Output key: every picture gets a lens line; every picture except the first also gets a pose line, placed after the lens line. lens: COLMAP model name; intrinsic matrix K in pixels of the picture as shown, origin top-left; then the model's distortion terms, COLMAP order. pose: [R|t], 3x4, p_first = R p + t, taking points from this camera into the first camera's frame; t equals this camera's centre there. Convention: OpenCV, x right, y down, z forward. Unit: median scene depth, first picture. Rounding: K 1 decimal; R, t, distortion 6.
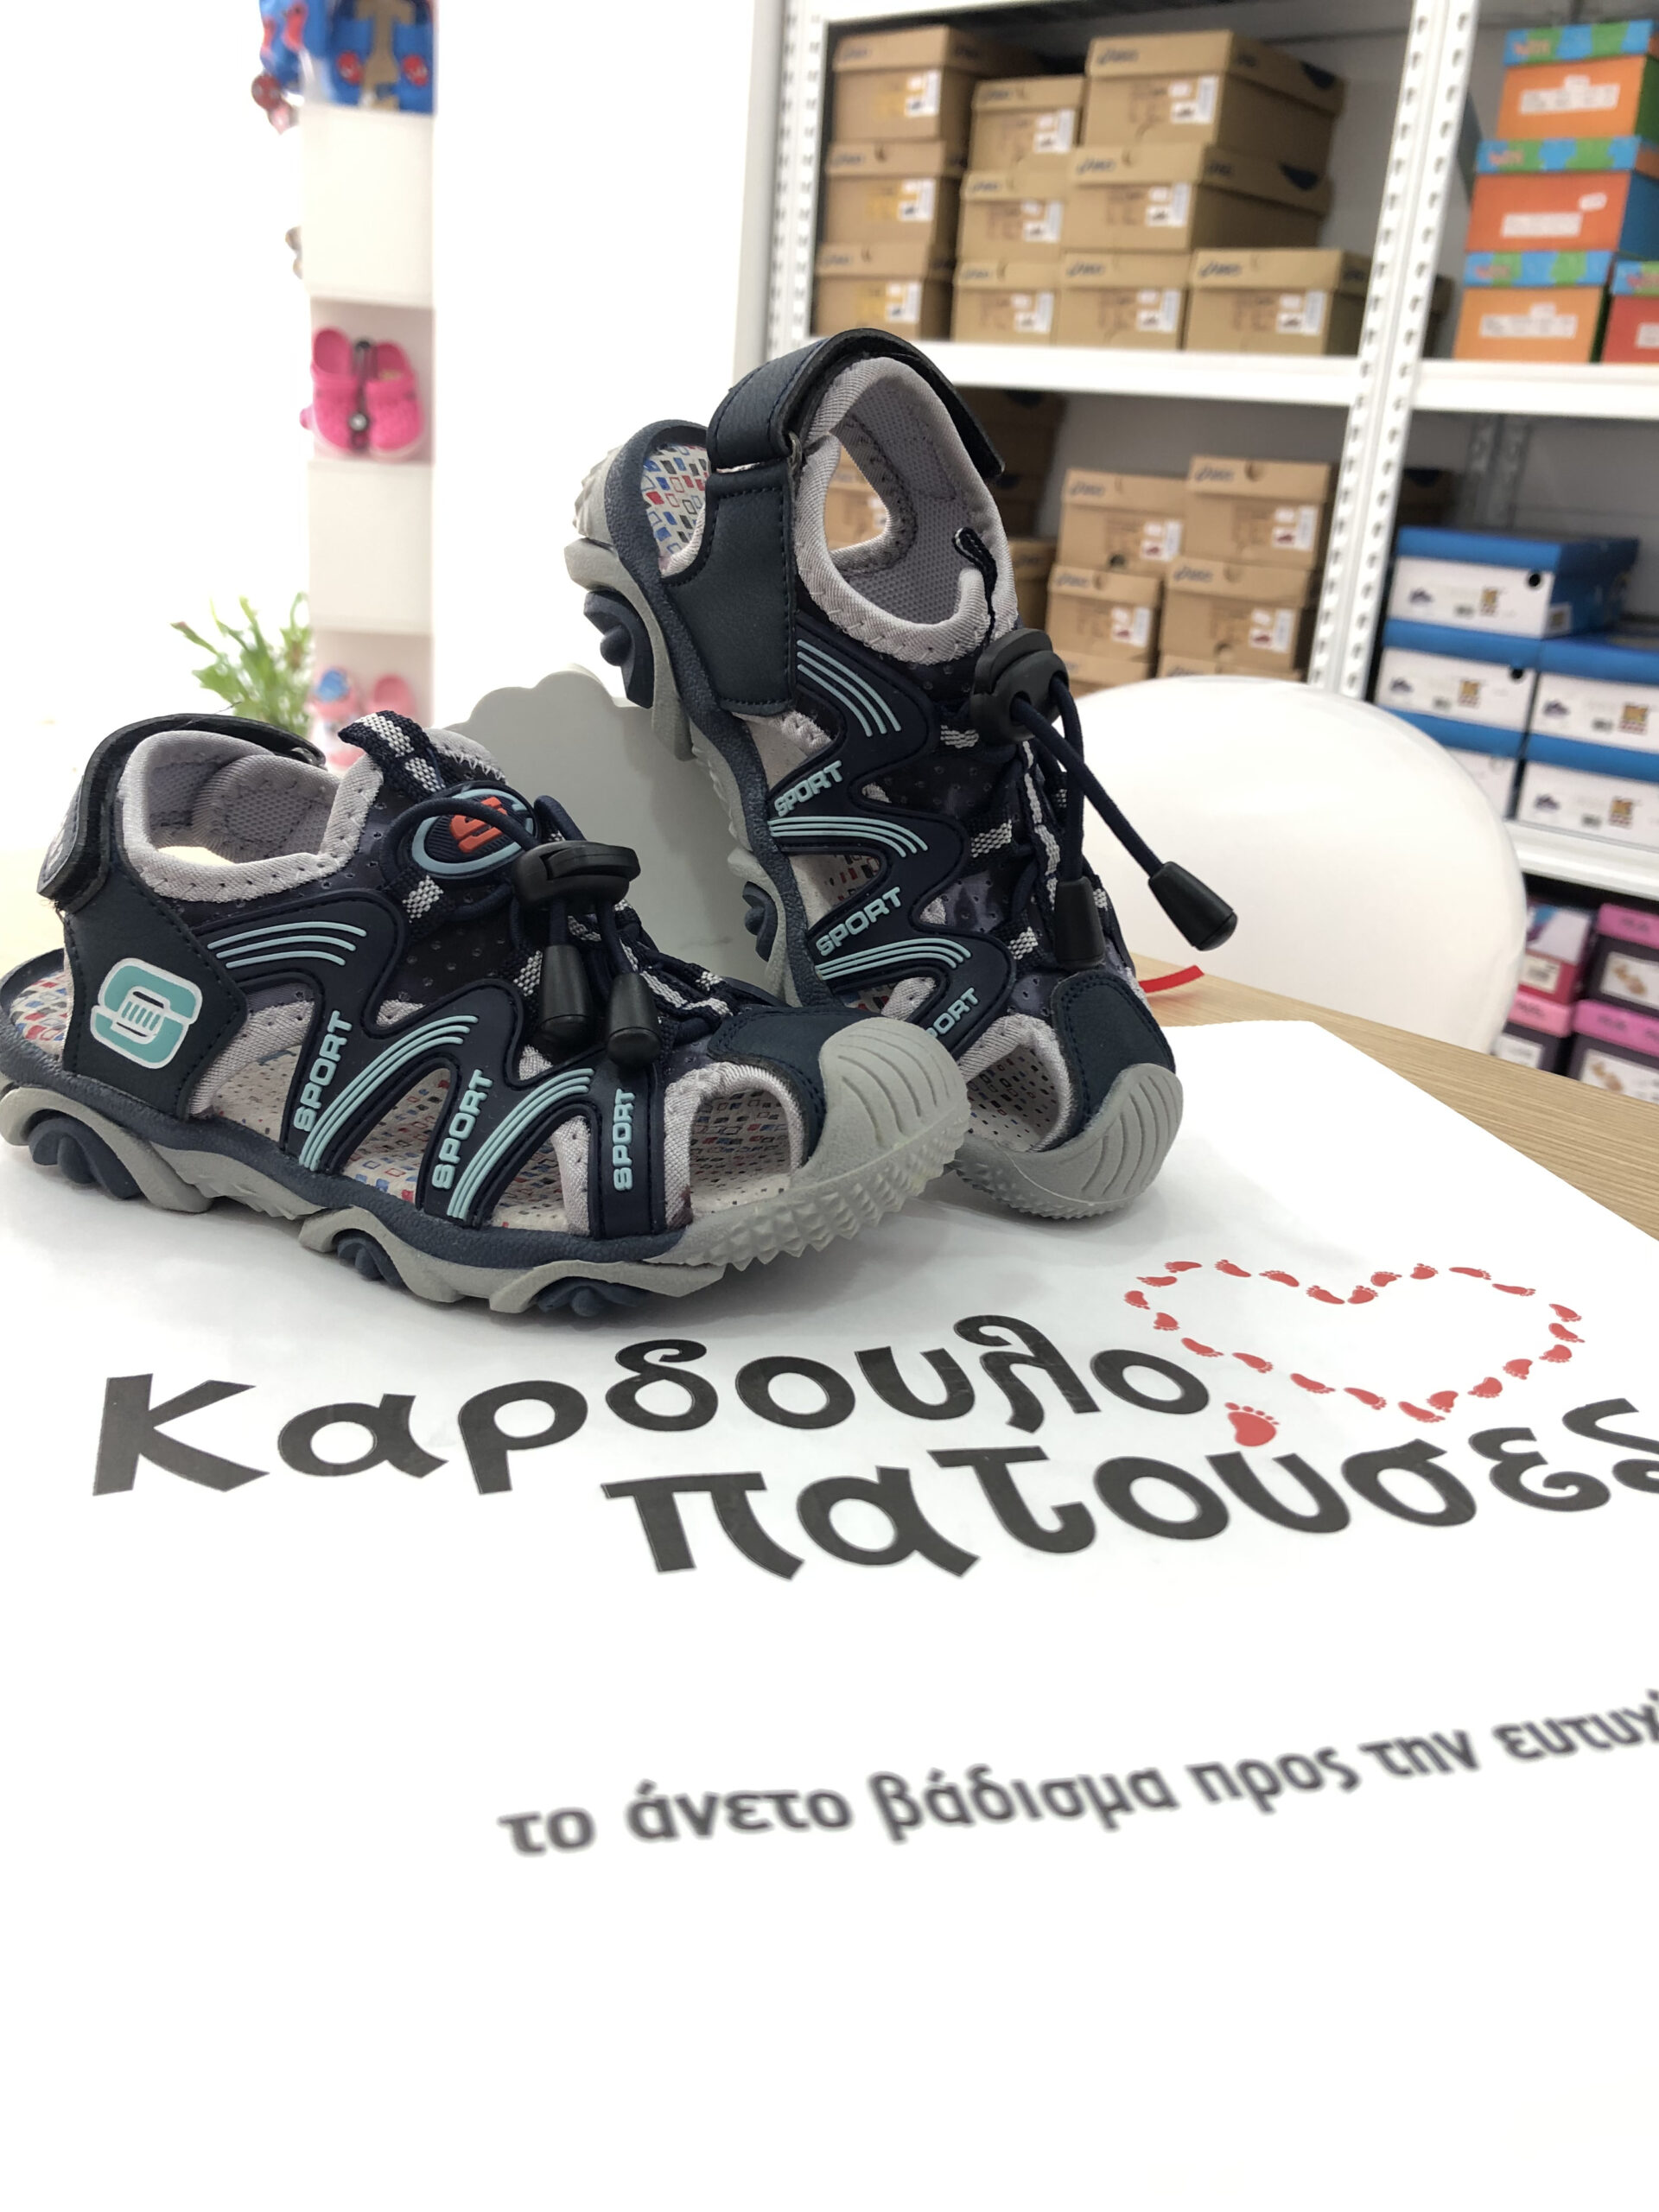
lens RADIAL K [[1891.7, 0, 839.9], [0, 1891.7, 1106.7], [0, 0, 1]] dist [0.015627, -0.003417]
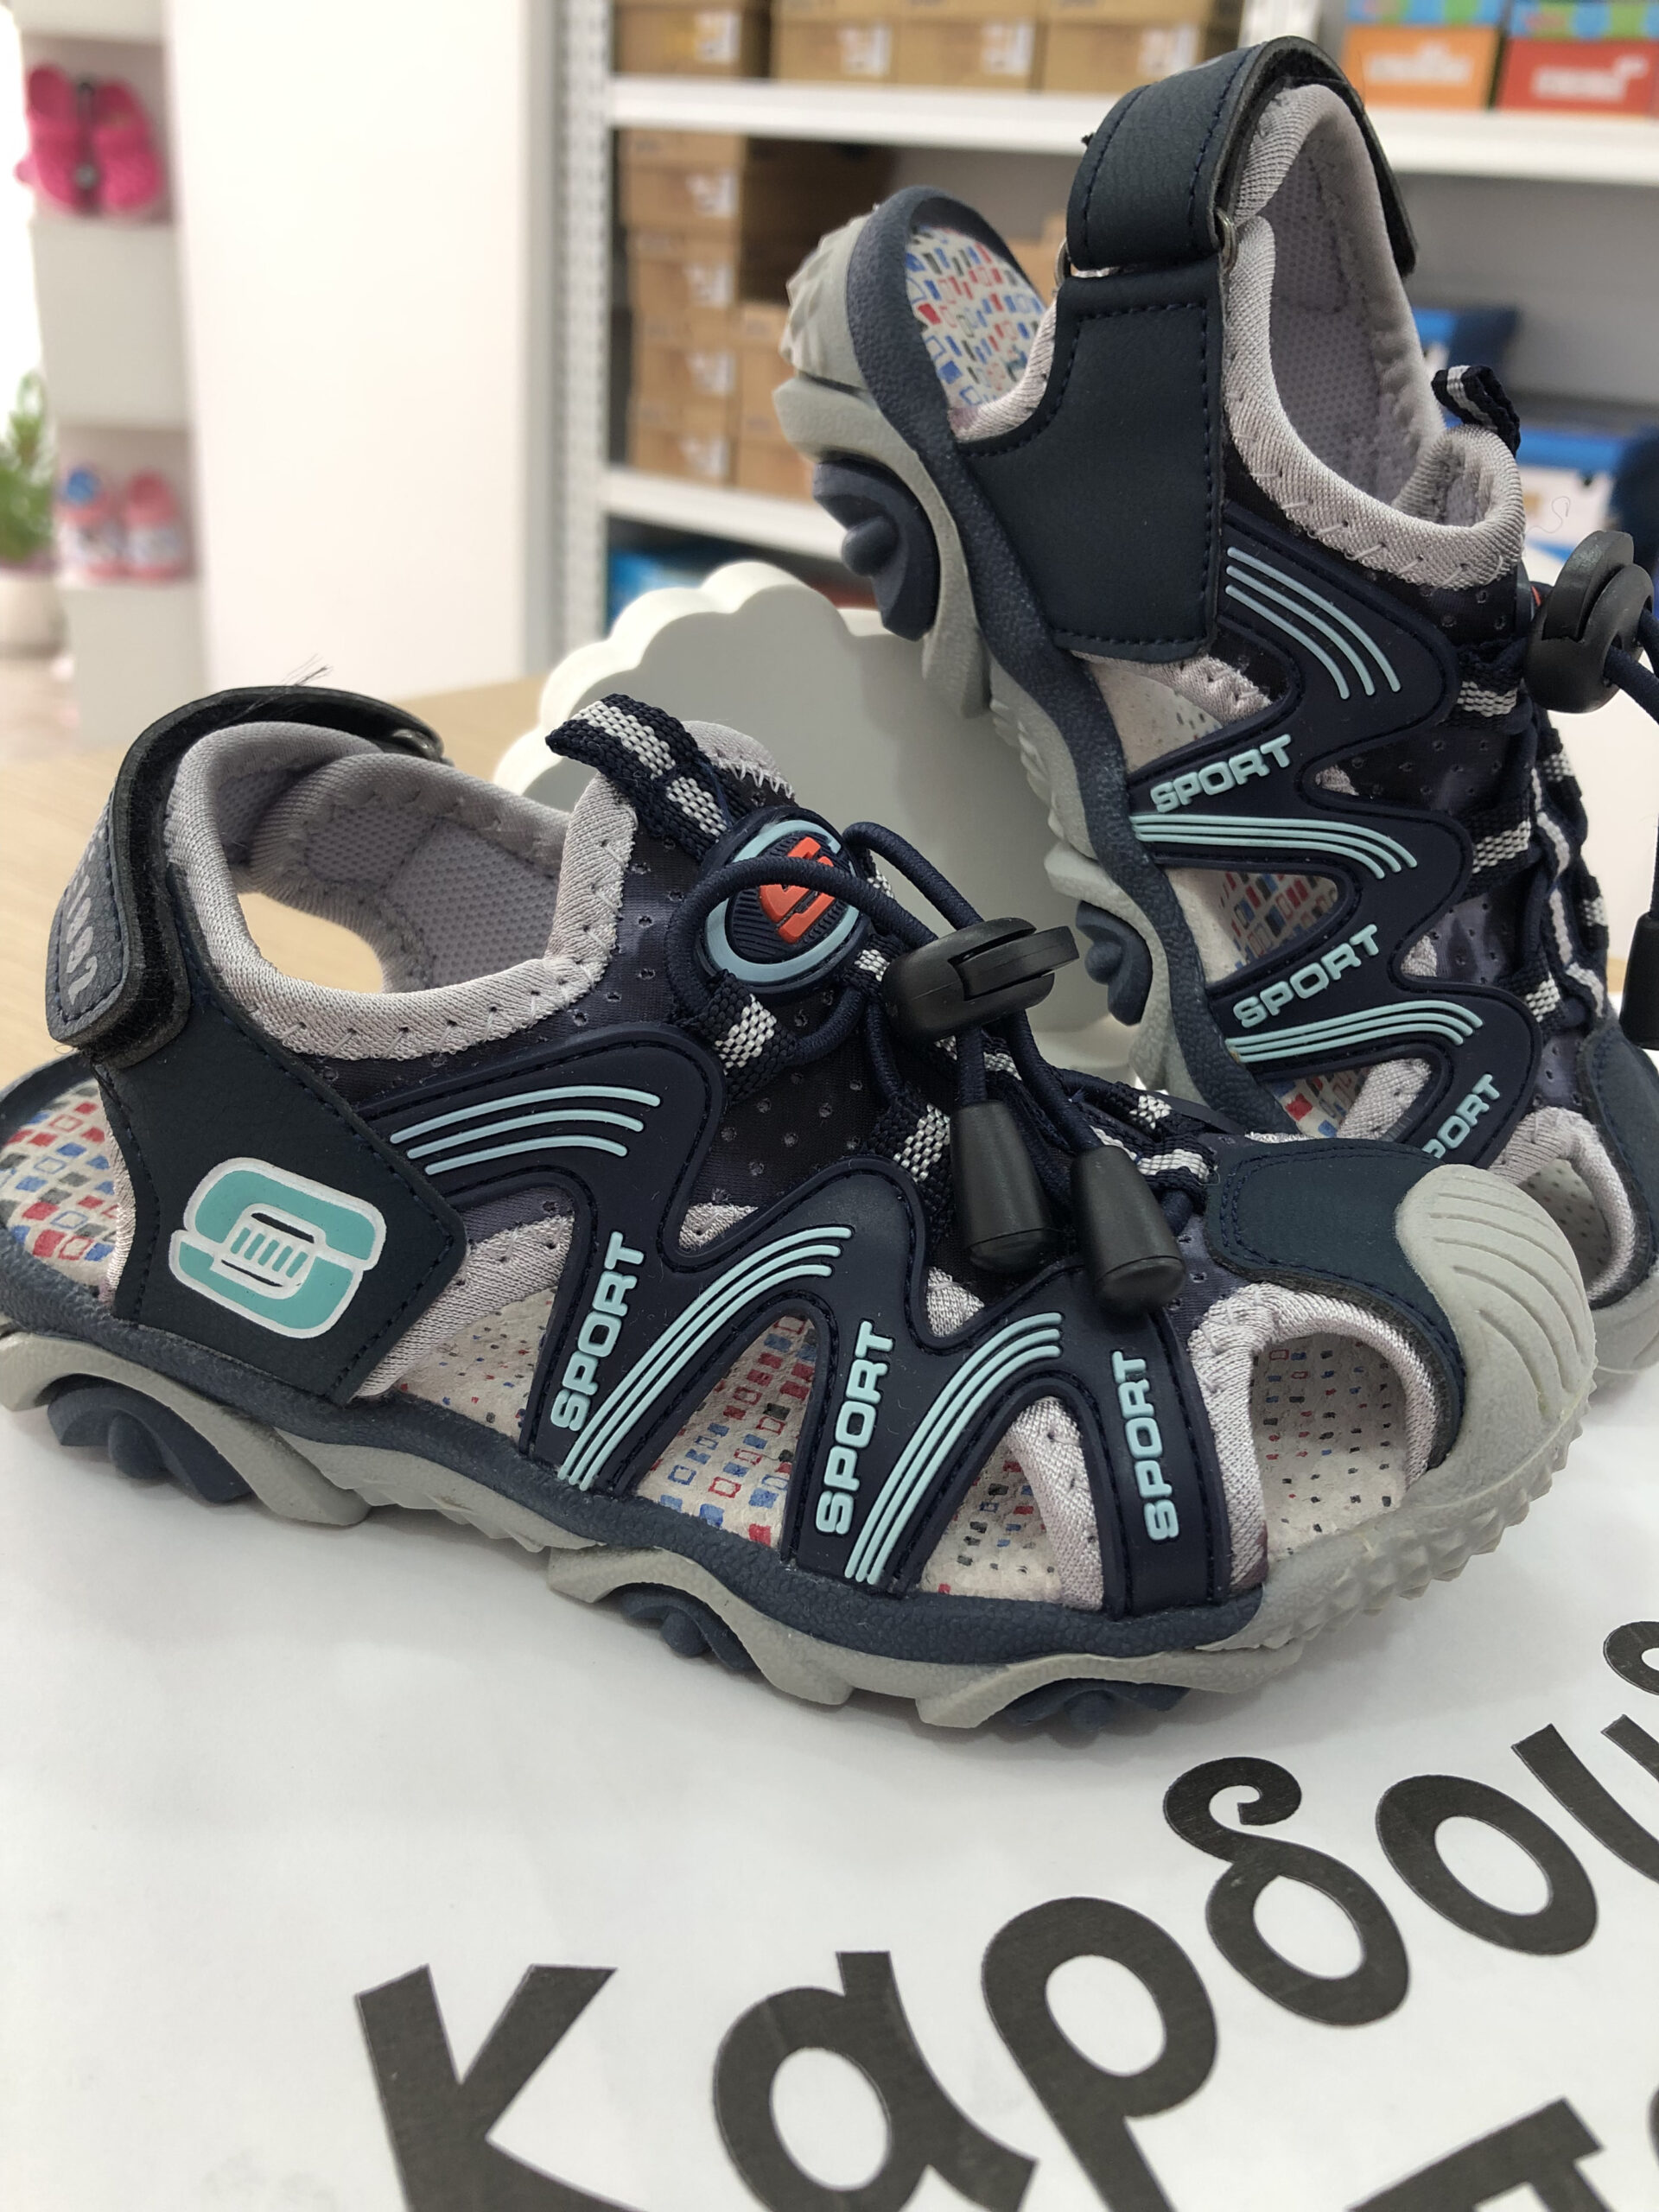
lens RADIAL K [[1891.7, 0, 824.9], [0, 1891.7, 1083.9], [0, 0, 1]] dist [0.015627, -0.003417]
pose [[0.992791, -0.054647, 0.106672, -0.249100], [0.043656, 0.993746, 0.102779, -0.147829], [-0.111621, -0.097382, 0.988968, 0.391286]]
